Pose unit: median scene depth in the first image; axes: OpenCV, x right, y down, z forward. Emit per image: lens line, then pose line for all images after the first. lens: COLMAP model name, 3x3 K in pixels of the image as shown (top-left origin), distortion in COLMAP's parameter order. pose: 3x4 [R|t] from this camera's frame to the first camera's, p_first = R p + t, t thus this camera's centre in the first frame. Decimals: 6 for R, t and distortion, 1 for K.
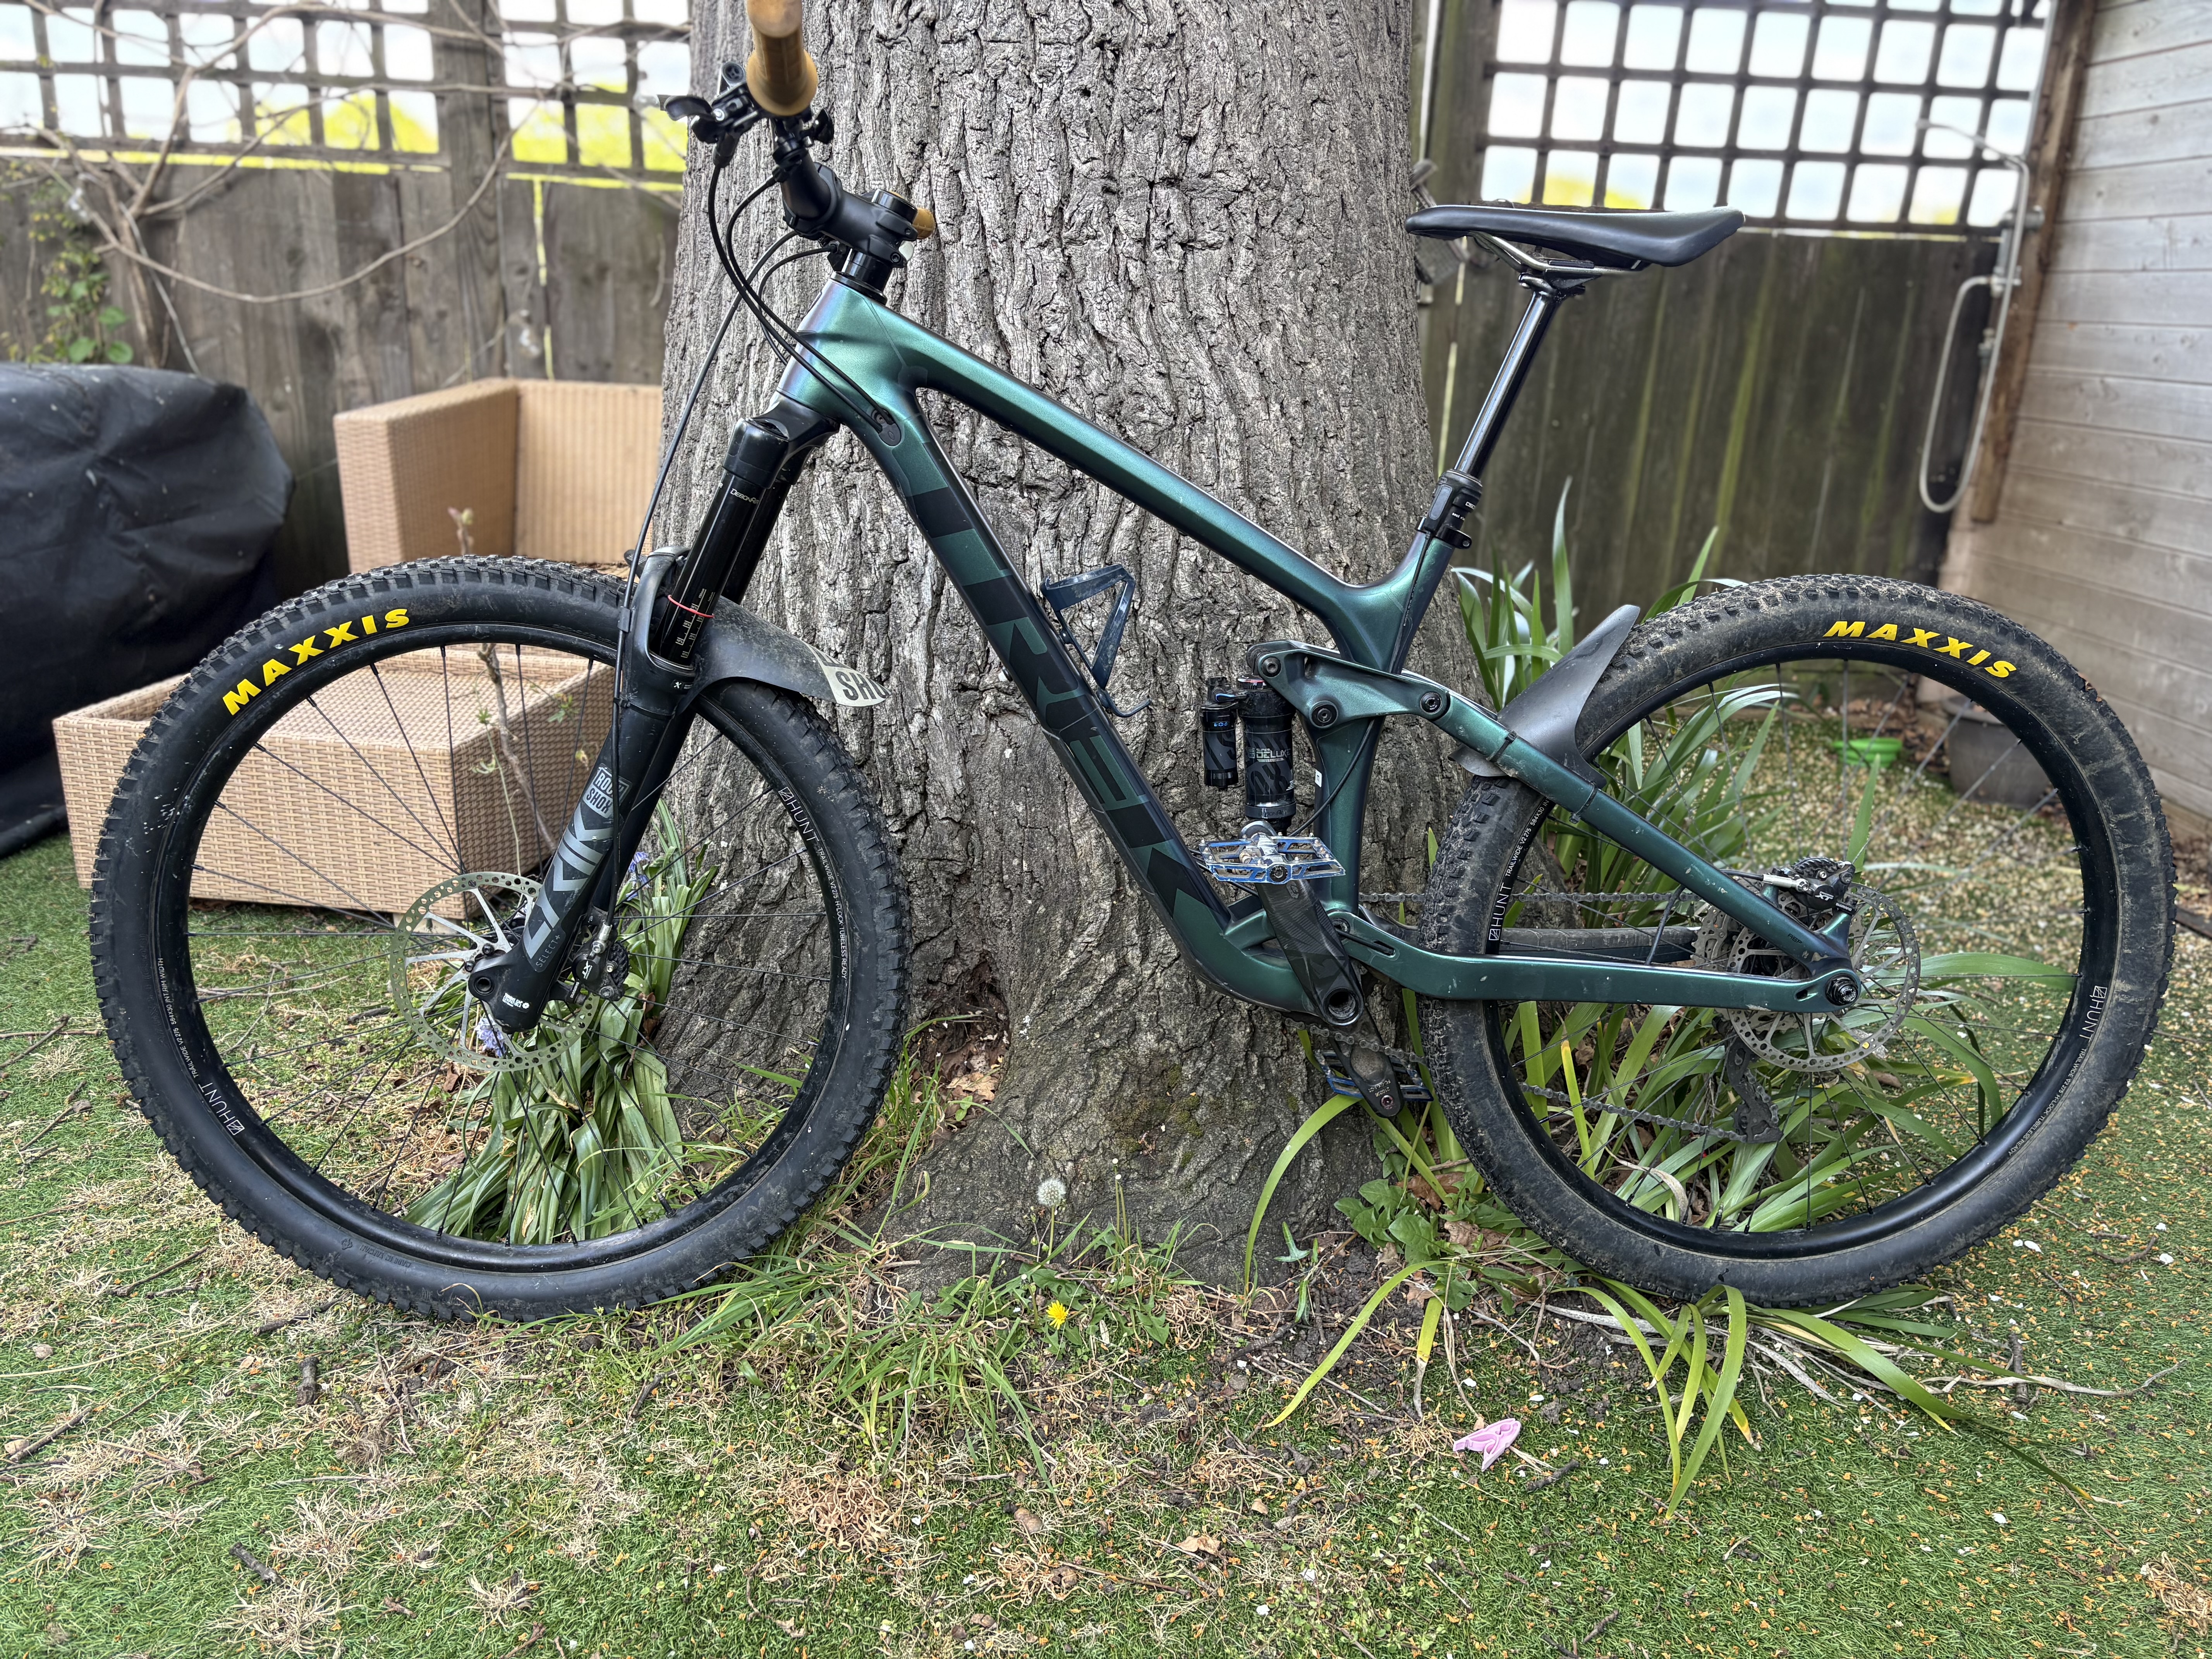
lens RADIAL K [[1651.8, 0, 1112.2], [0, 1651.8, 801.2], [0, 0, 1]] dist [0.023980, -0.005584]
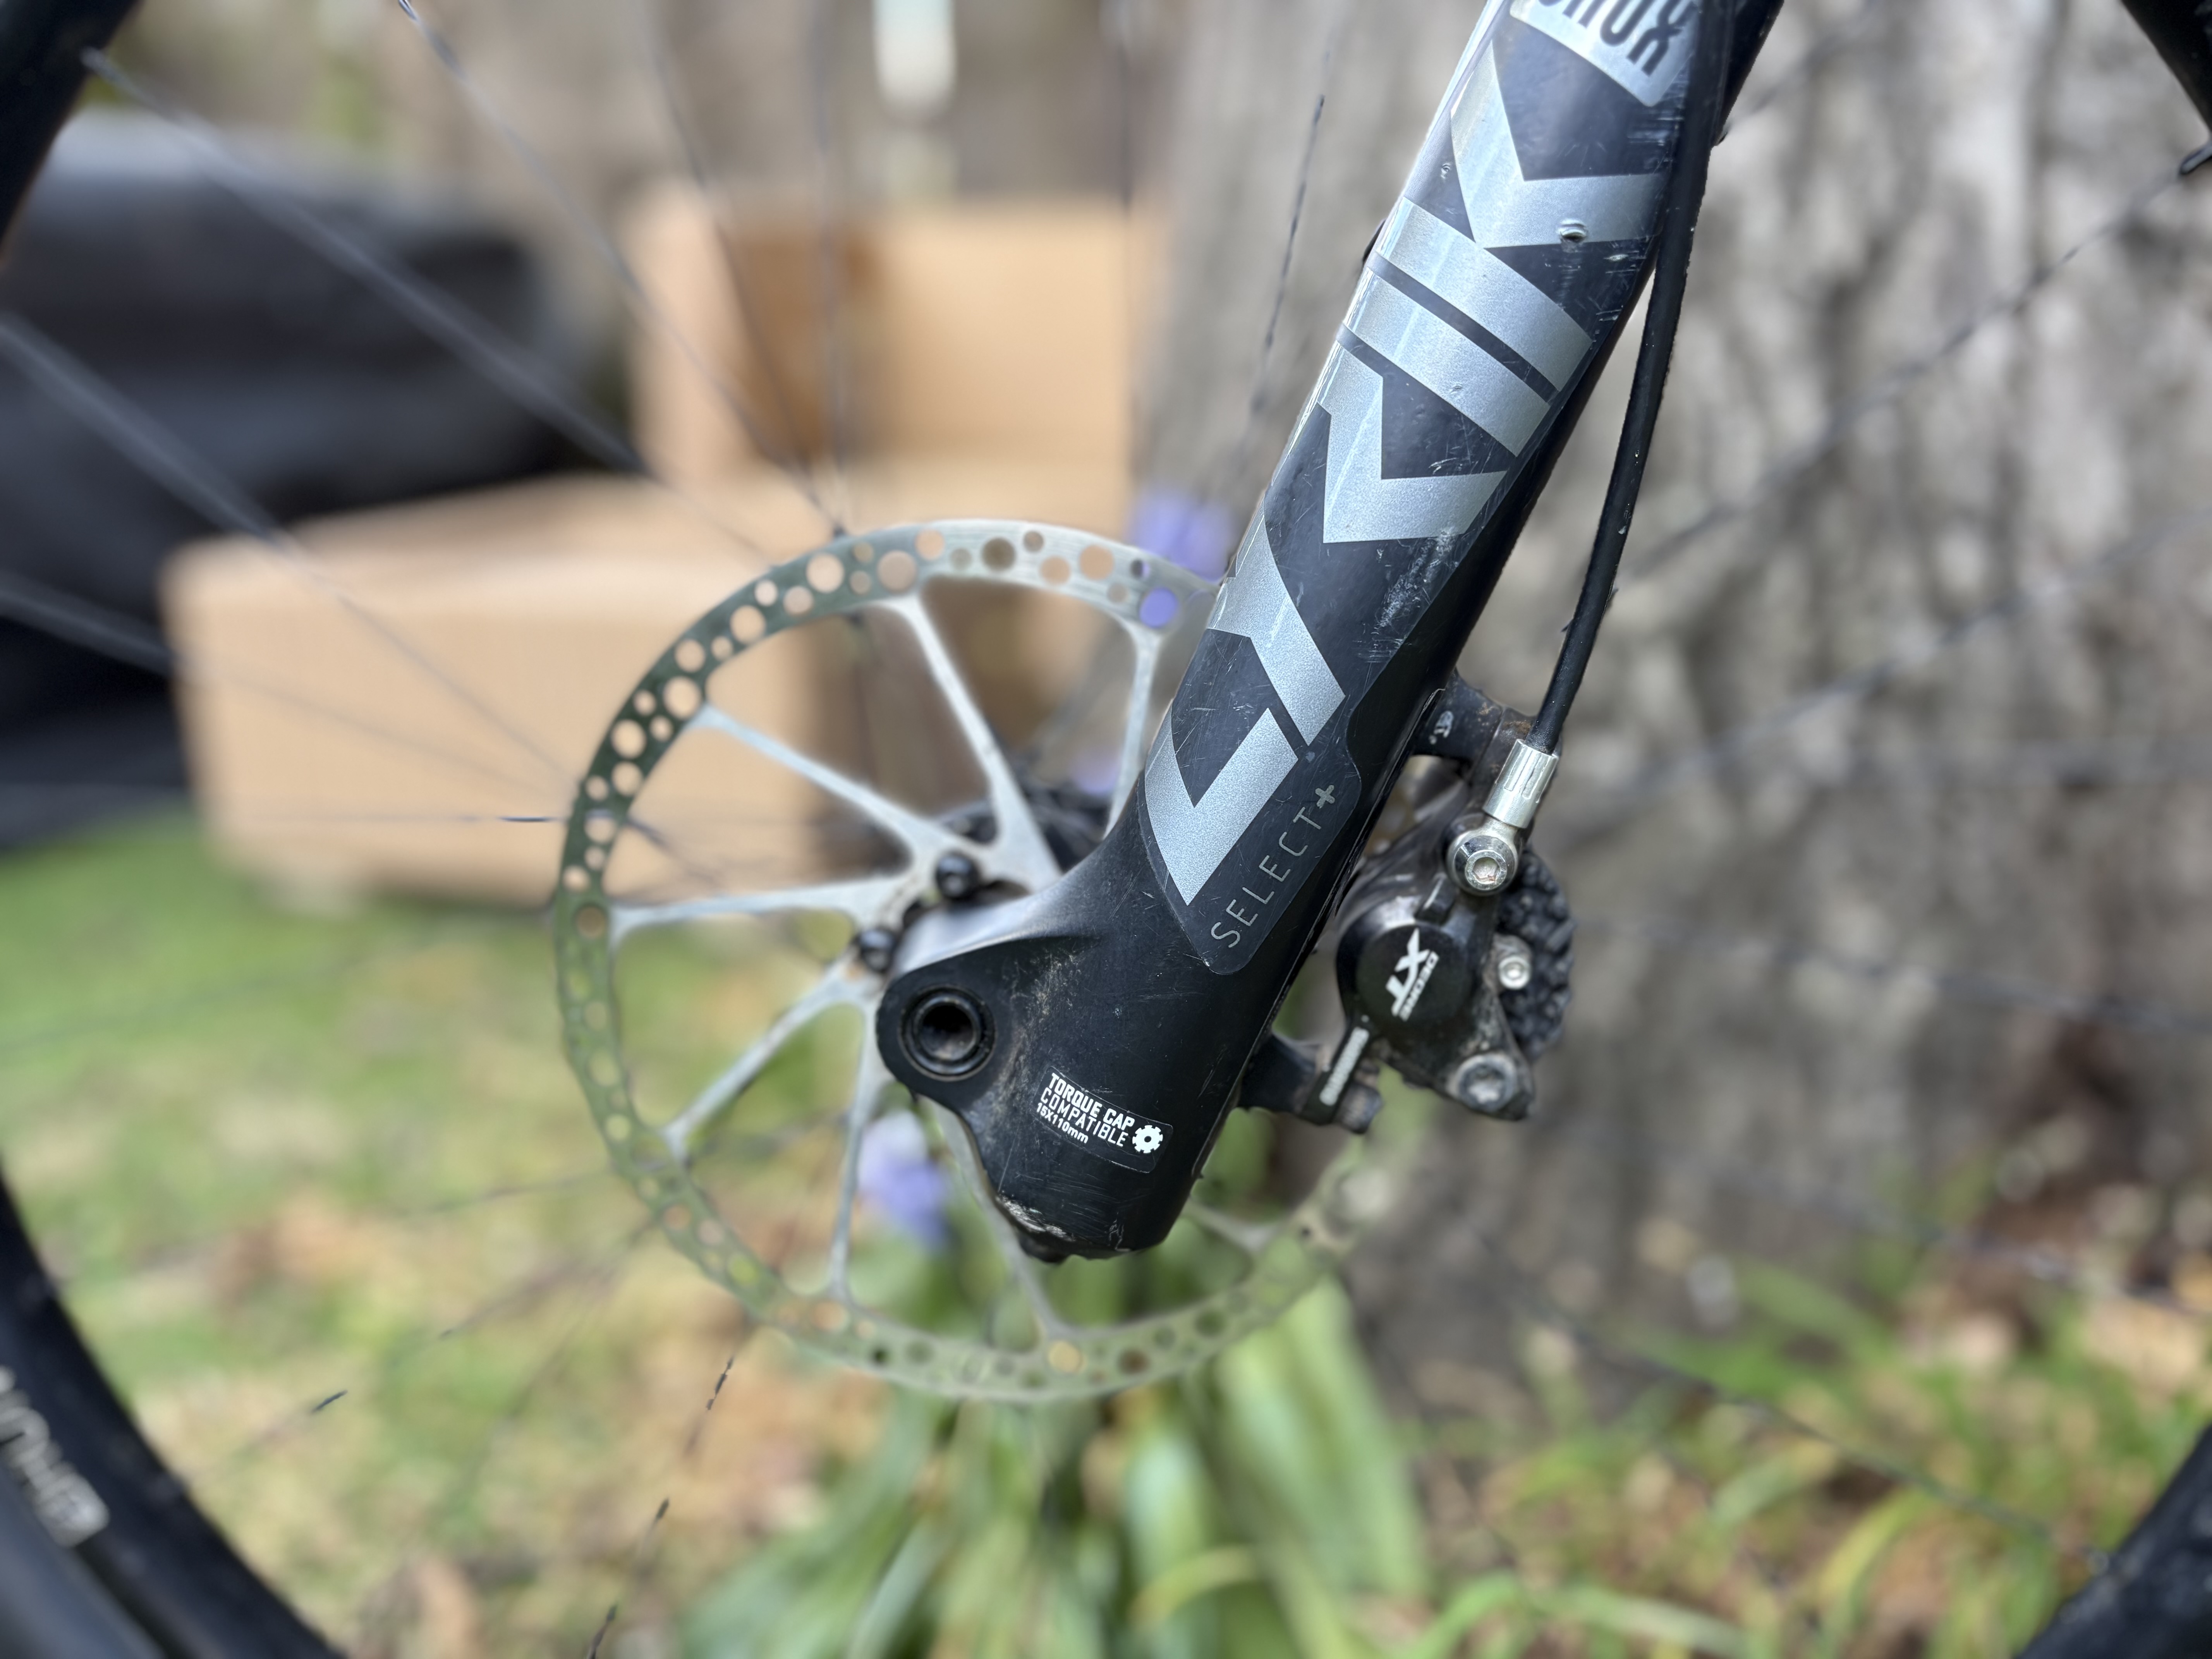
lens RADIAL K [[1705.7, 0, 1106.0], [0, 1705.7, 829.5], [0, 0, 1]] dist [-0.005597, -0.004328]
pose [[0.982620, 0.004744, -0.185566, -0.247422], [-0.007615, 0.999862, -0.014761, 0.068312], [0.185470, 0.015917, 0.982521, 0.612621]]
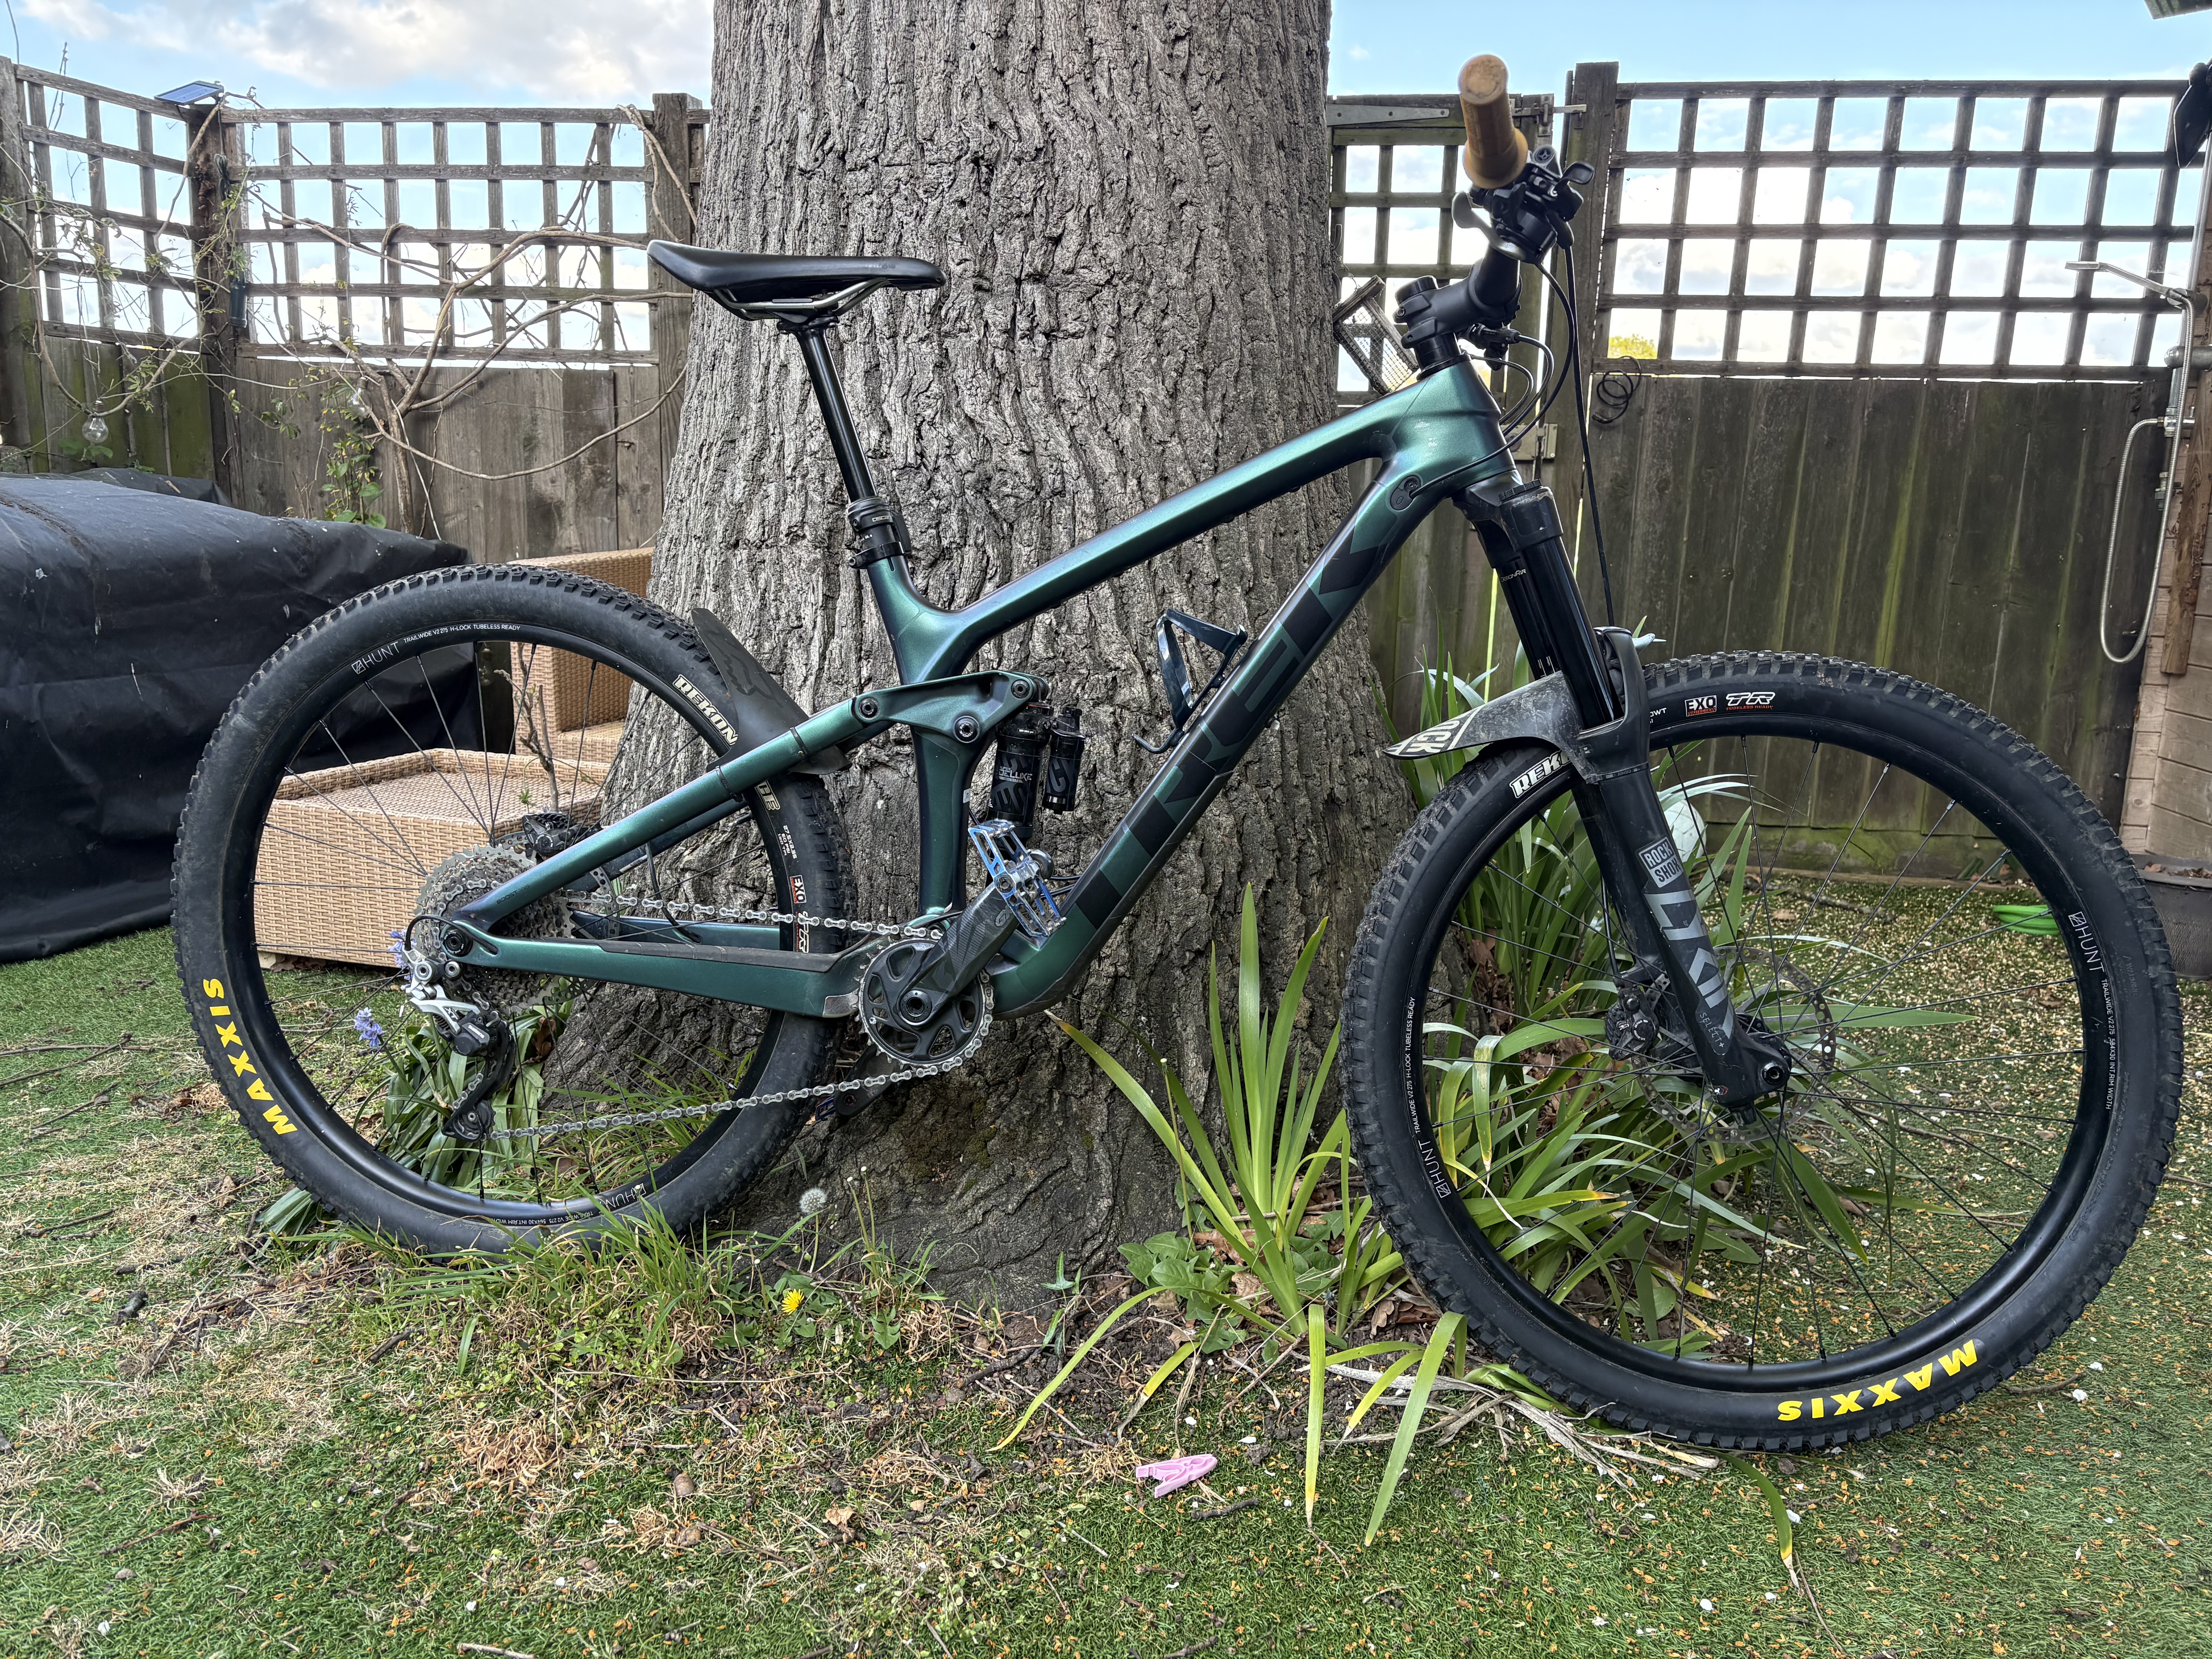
lens RADIAL K [[1631.3, 0, 1096.7], [0, 1631.3, 807.3], [0, 0, 1]] dist [0.055209, -0.062611]
pose [[0.979225, 0.020837, -0.201706, 0.292873], [-0.045688, 0.991801, -0.119347, 0.093848], [0.197565, 0.126083, 0.972148, 0.008707]]
